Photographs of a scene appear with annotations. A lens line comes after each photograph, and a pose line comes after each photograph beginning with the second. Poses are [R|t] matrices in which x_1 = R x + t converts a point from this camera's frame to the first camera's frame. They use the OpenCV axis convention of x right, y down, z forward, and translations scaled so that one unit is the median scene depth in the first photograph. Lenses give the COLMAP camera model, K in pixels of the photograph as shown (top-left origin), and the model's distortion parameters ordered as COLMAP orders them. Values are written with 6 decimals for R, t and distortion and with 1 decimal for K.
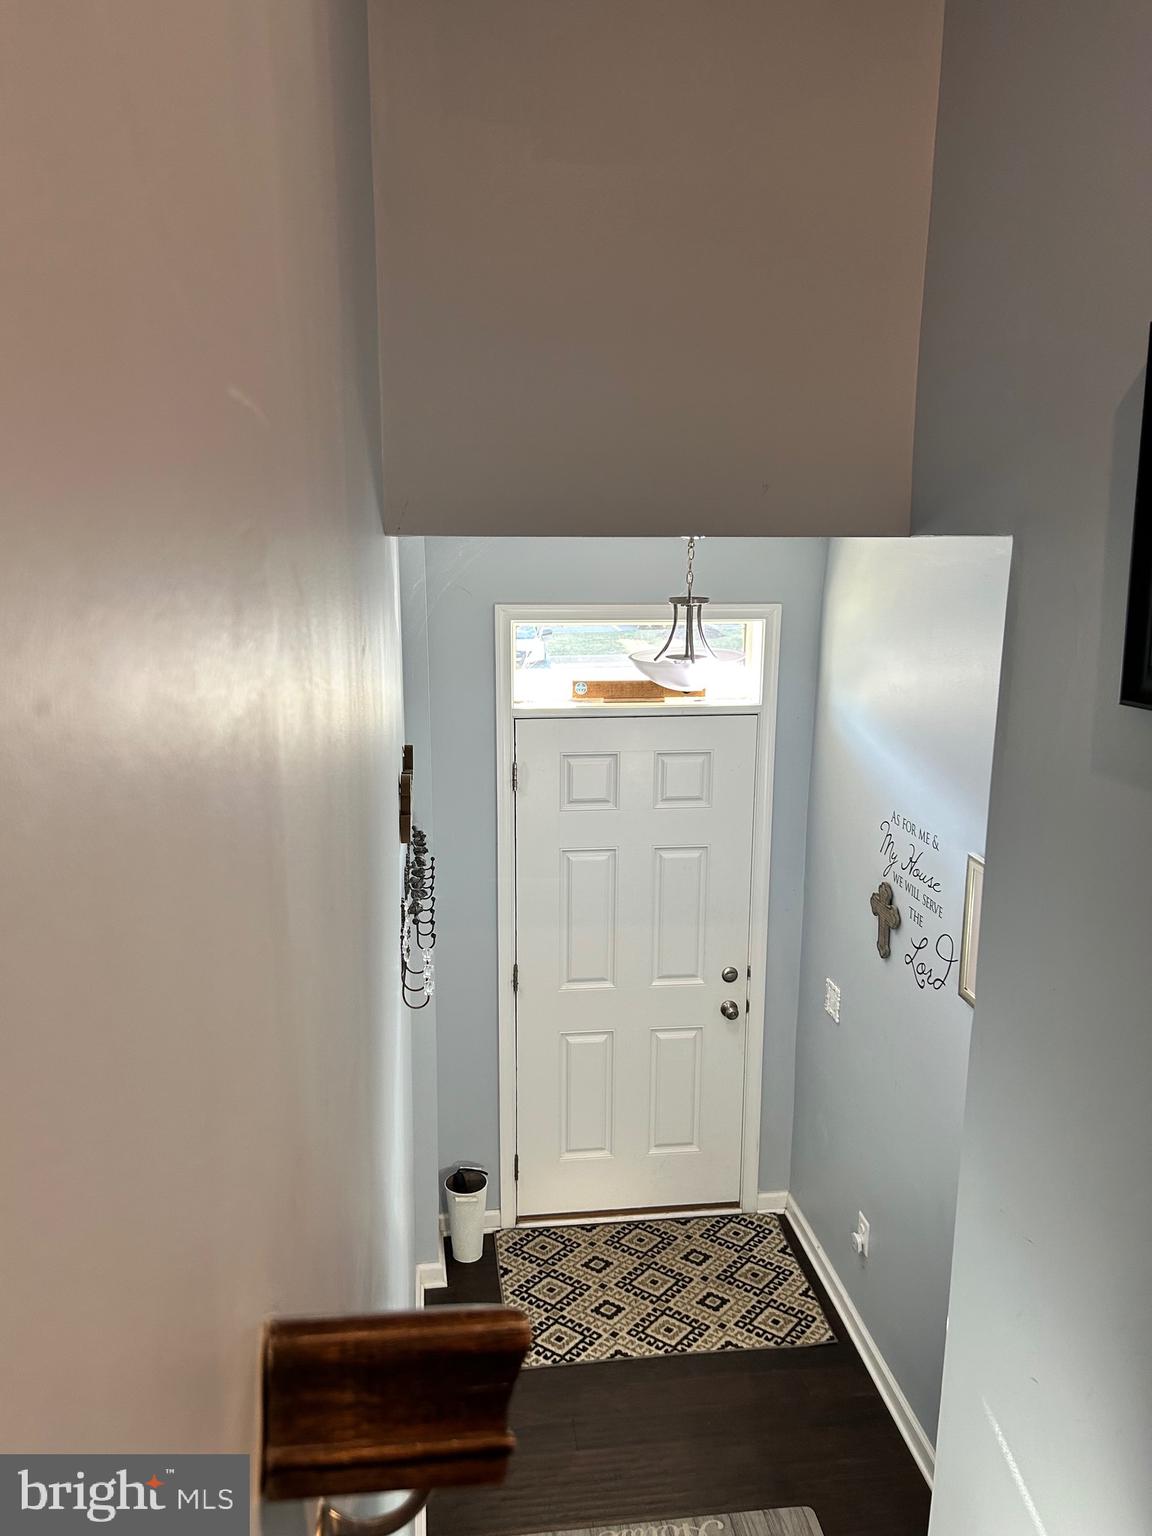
lens RADIAL K [[1153.8, 0, 566.6], [0, 1153.8, 779.3], [0, 0, 1]] dist [0.118732, -0.213849]
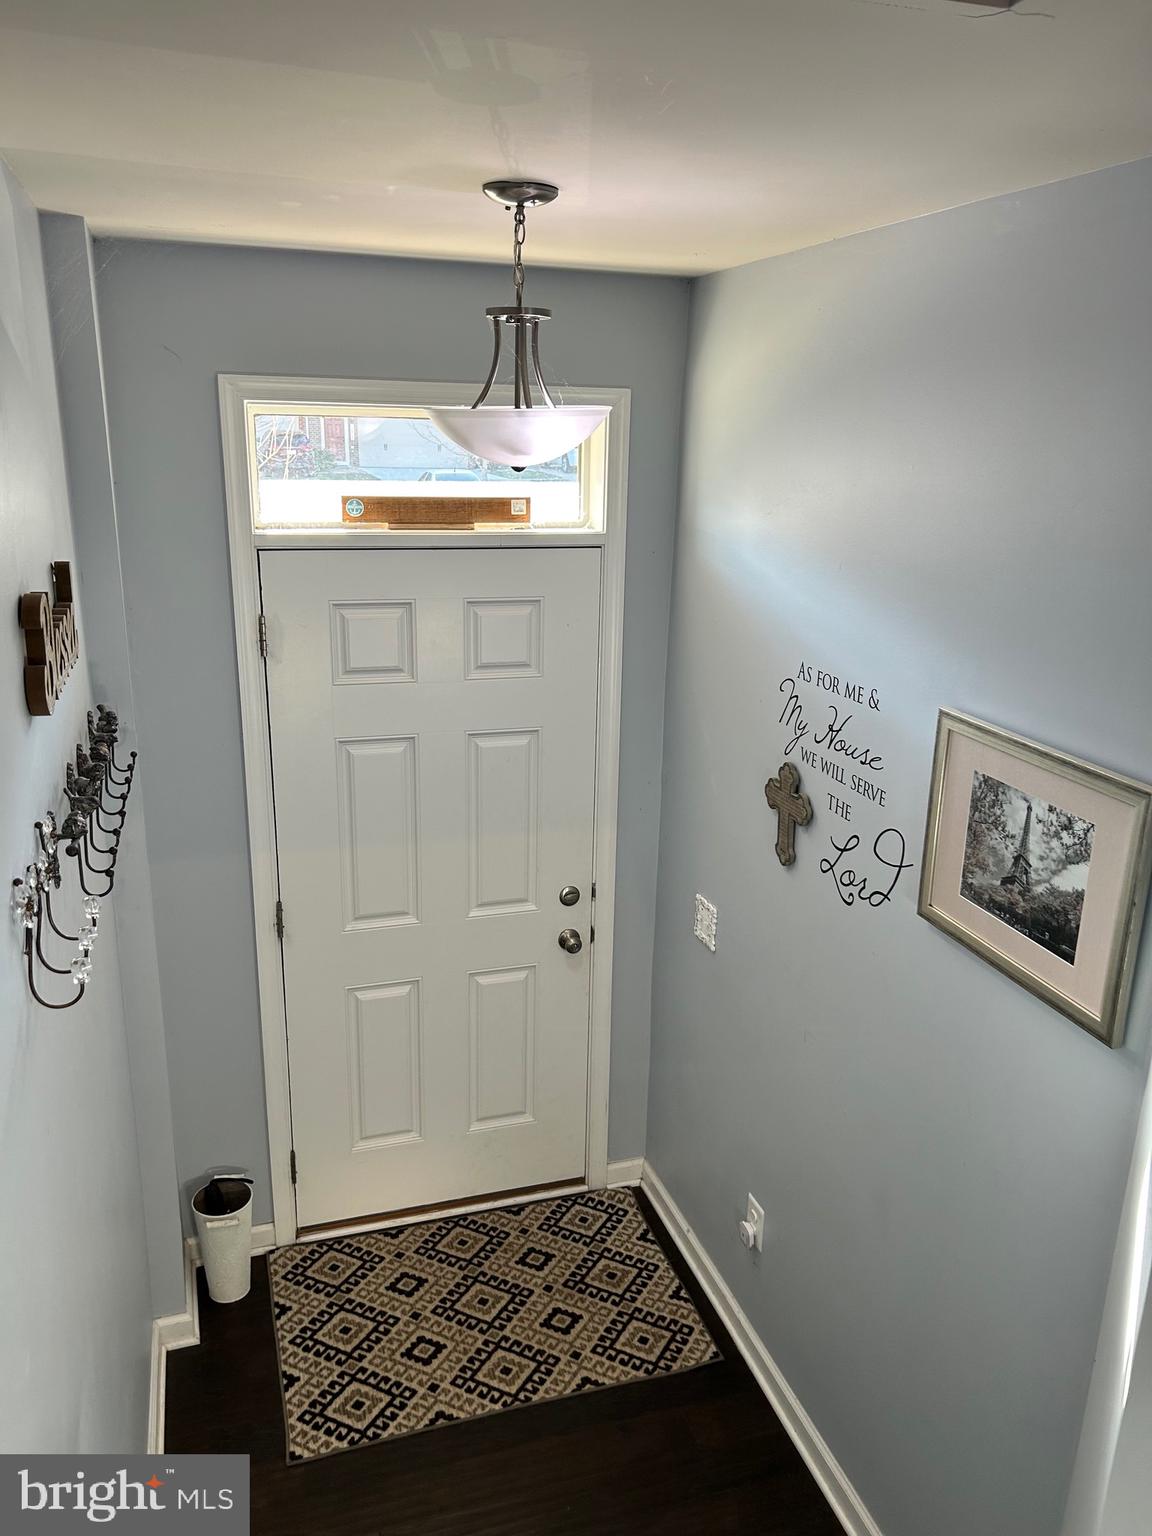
lens RADIAL K [[1153.8, 0, 566.6], [0, 1153.8, 779.3], [0, 0, 1]] dist [0.118732, -0.213849]
pose [[0.983877, -0.039675, 0.174388, 0.009030], [0.026386, 0.996614, 0.077872, 0.033911], [-0.176887, -0.072015, 0.981593, 0.272795]]
